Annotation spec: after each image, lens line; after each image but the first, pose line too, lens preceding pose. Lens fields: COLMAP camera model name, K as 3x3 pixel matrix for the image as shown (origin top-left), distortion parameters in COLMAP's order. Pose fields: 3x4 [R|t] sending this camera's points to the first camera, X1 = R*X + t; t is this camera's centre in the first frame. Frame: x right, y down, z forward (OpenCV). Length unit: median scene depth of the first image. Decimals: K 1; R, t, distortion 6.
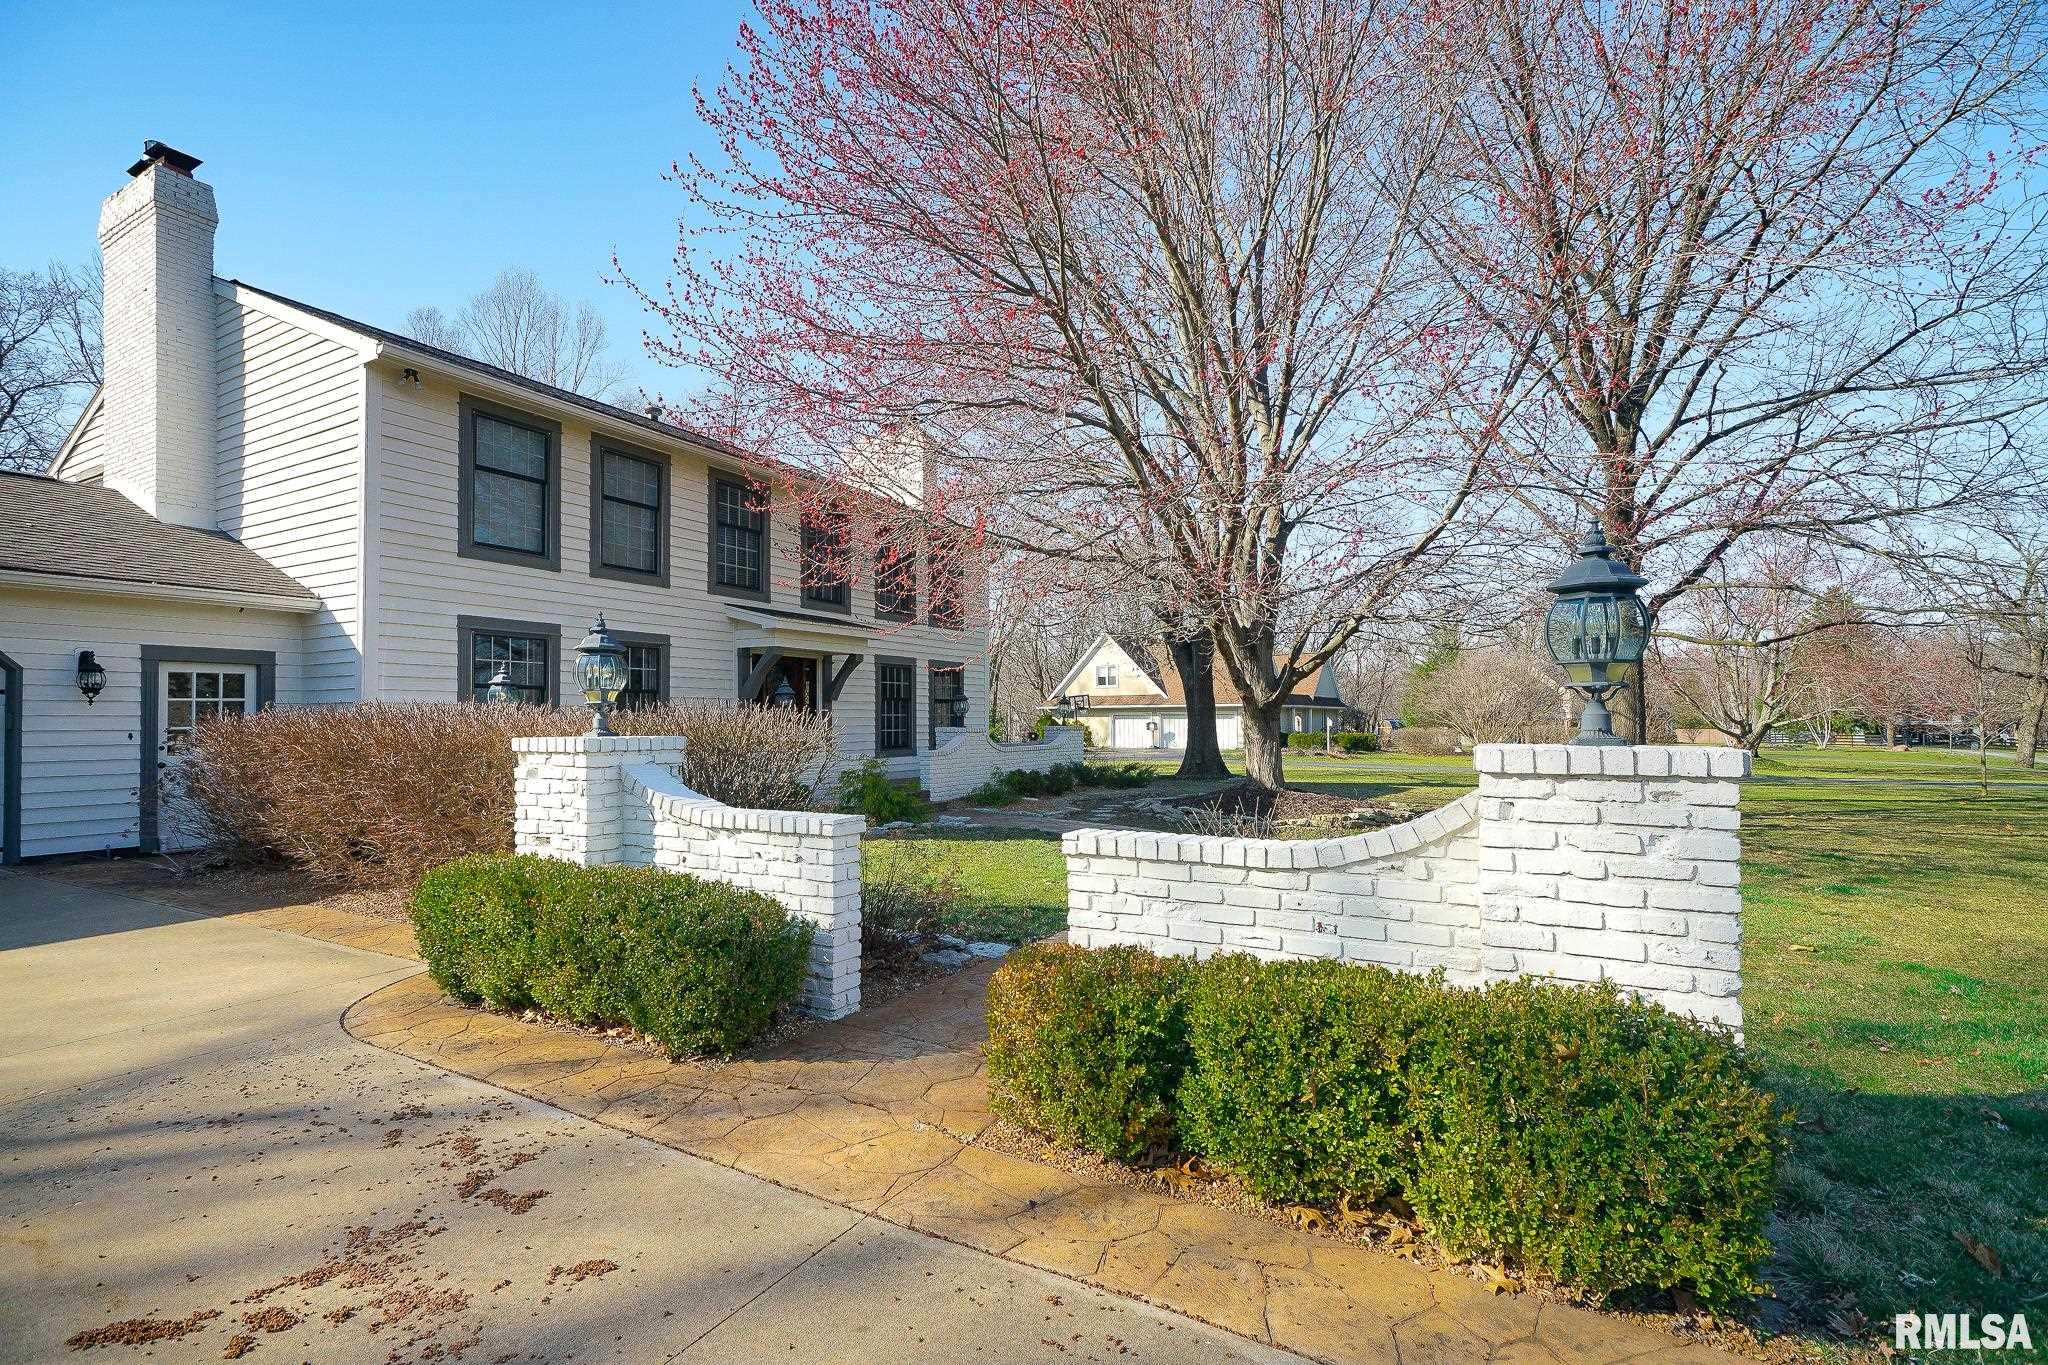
lens RADIAL K [[934.3, 0, 1018.3], [0, 934.3, 689.7], [0, 0, 1]] dist [0.002022, 0.002158]
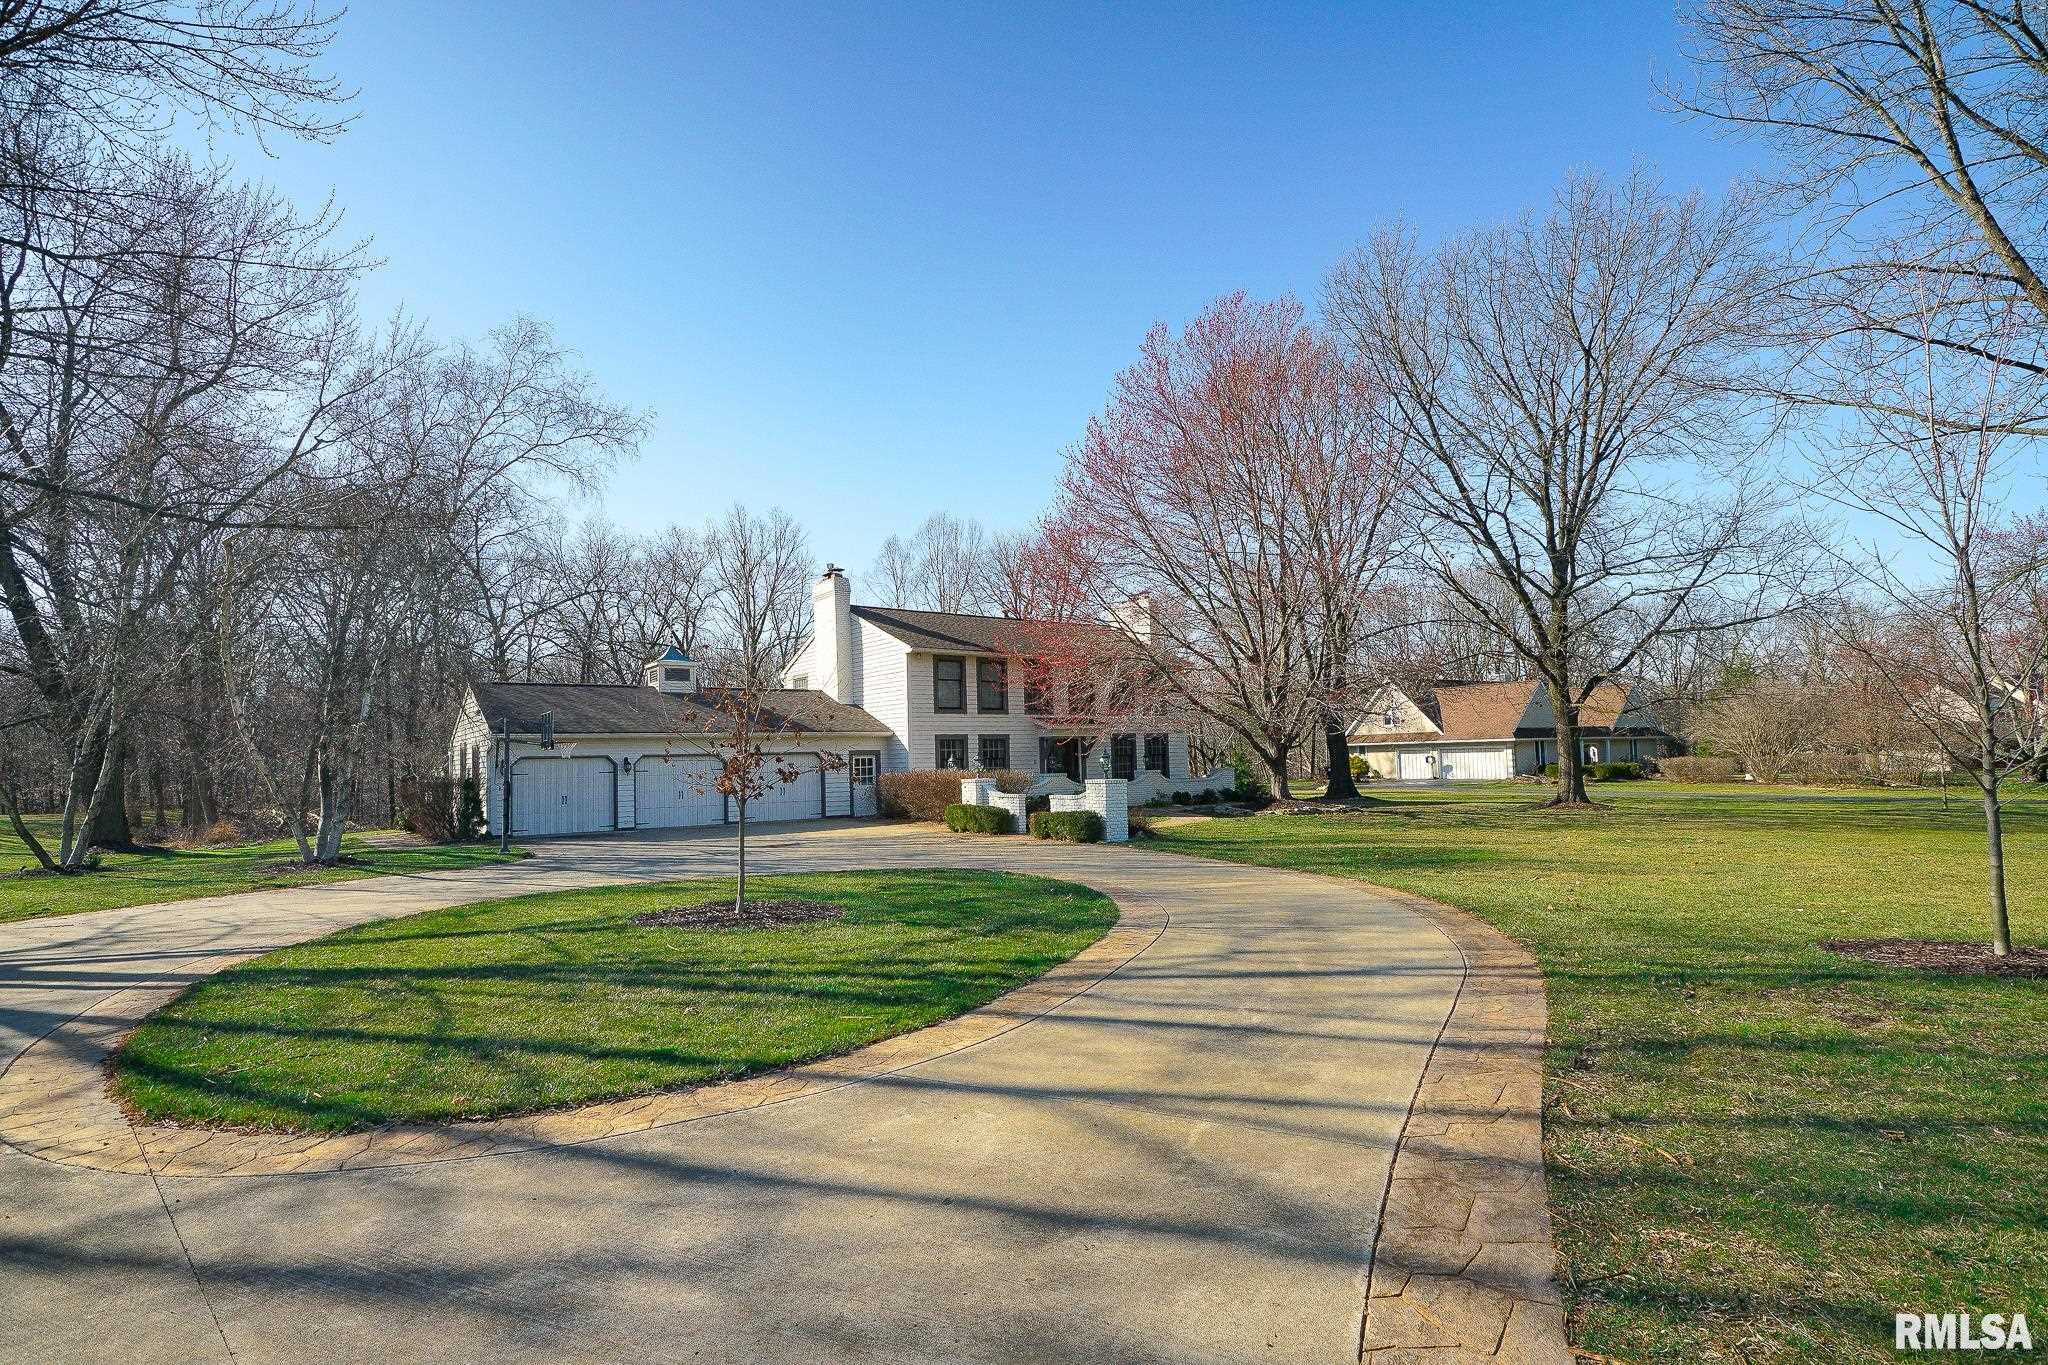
lens RADIAL K [[934.3, 0, 1023.9], [0, 934.3, 686.9], [0, 0, 1]] dist [0.002022, 0.002158]
pose [[0.923489, -0.051559, -0.380144, 0.600524], [0.036053, 0.998206, -0.047805, -0.067151], [0.381927, 0.030442, 0.923691, -1.244894]]
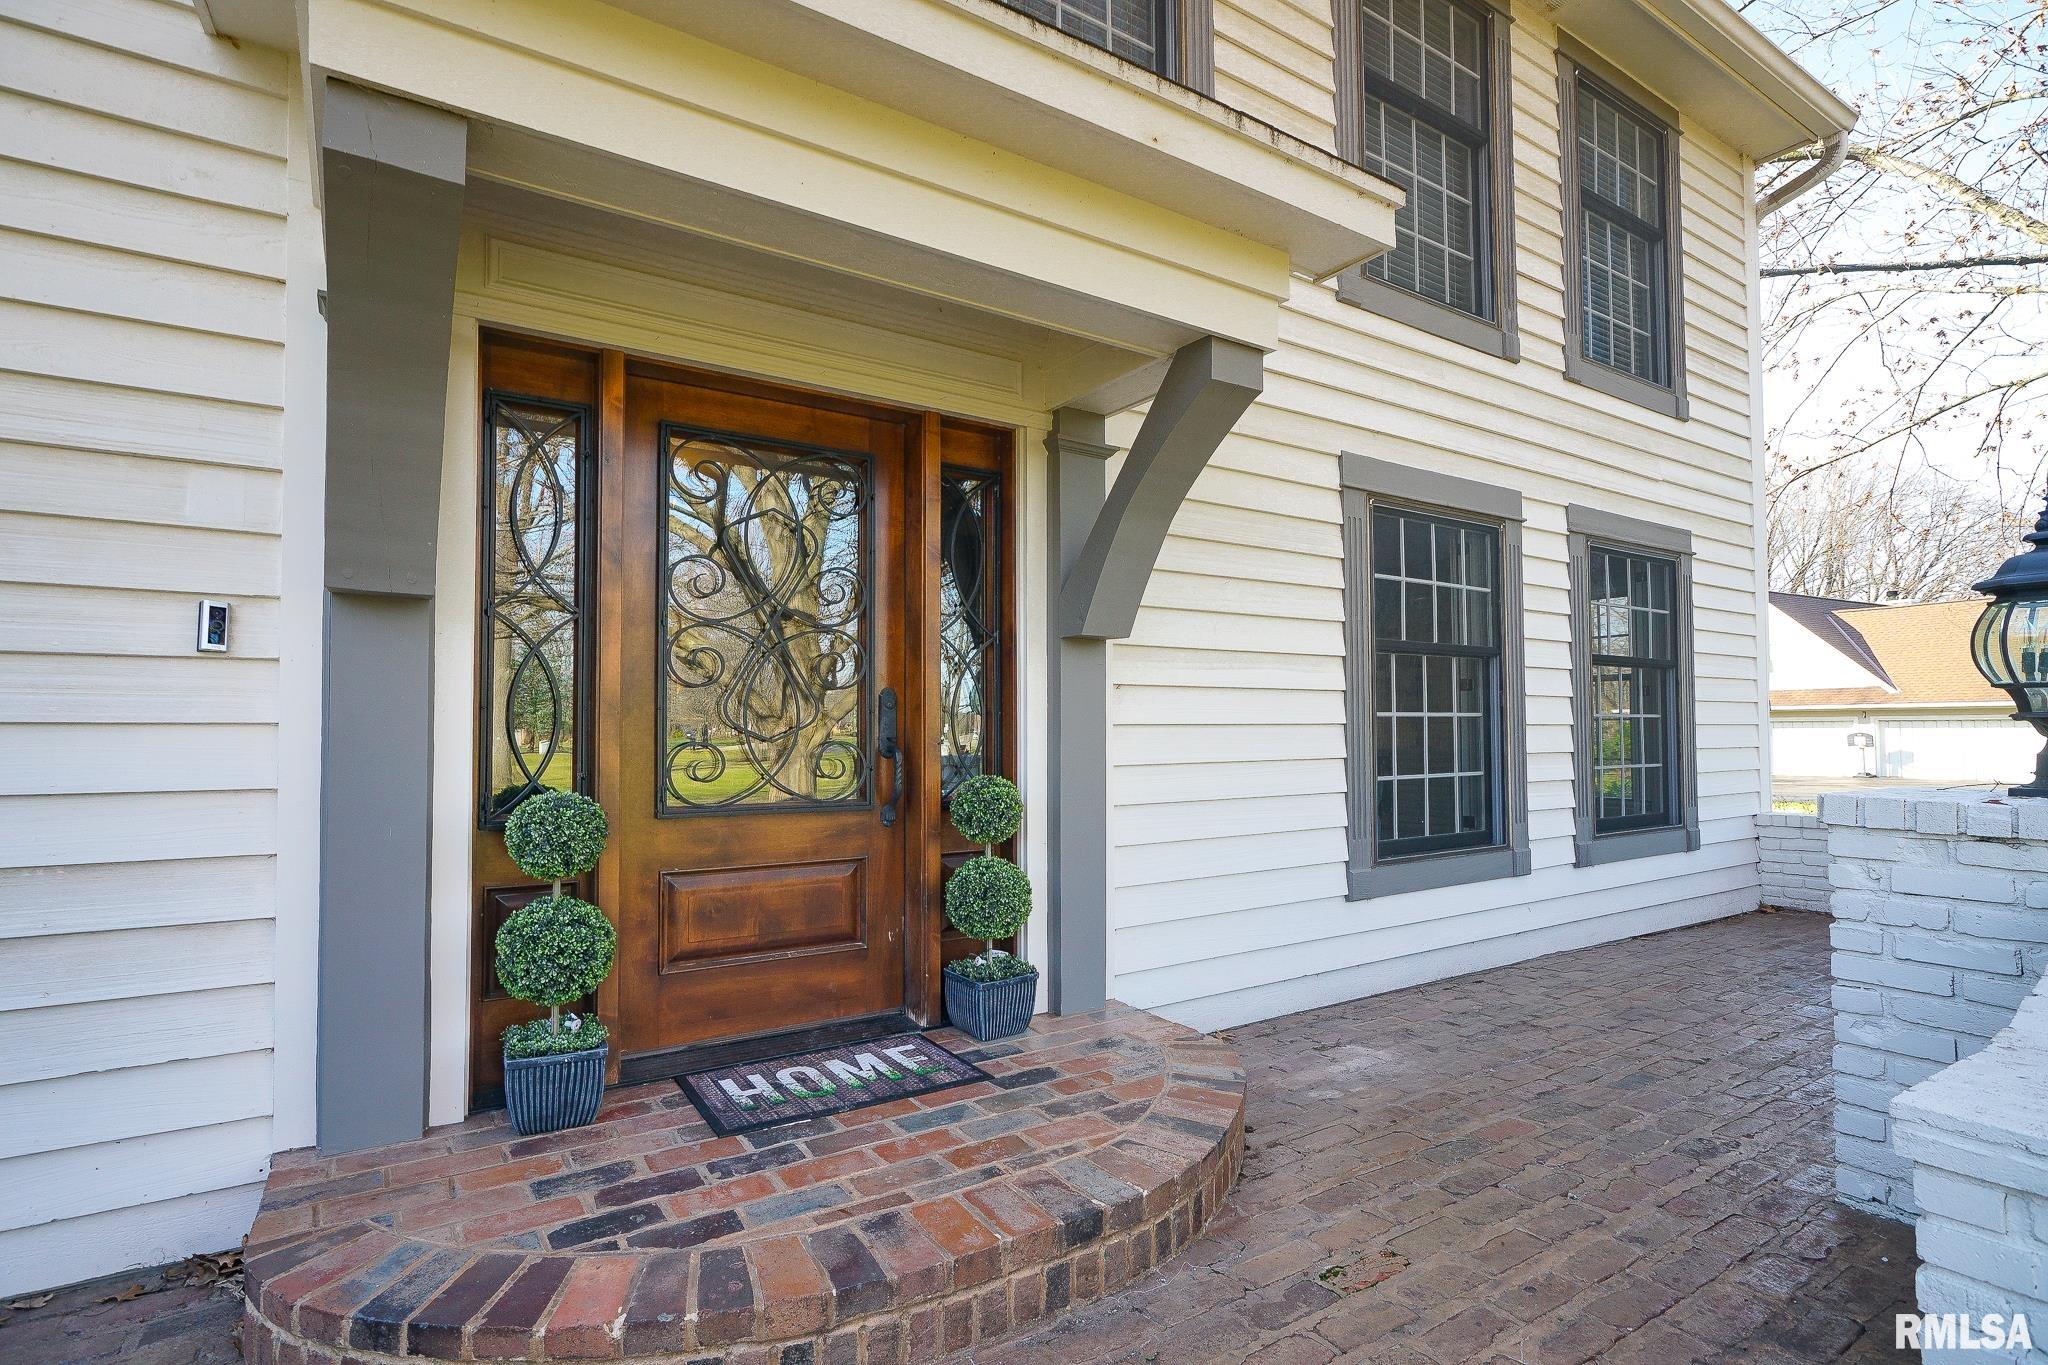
lens RADIAL K [[934.3, 0, 1023.3], [0, 934.3, 688.1], [0, 0, 1]] dist [0.002022, 0.002158]
pose [[0.872788, -0.009841, -0.488000, -0.153335], [0.007570, 0.999949, -0.006626, 0.030016], [0.488041, 0.002089, 0.872818, 1.053252]]
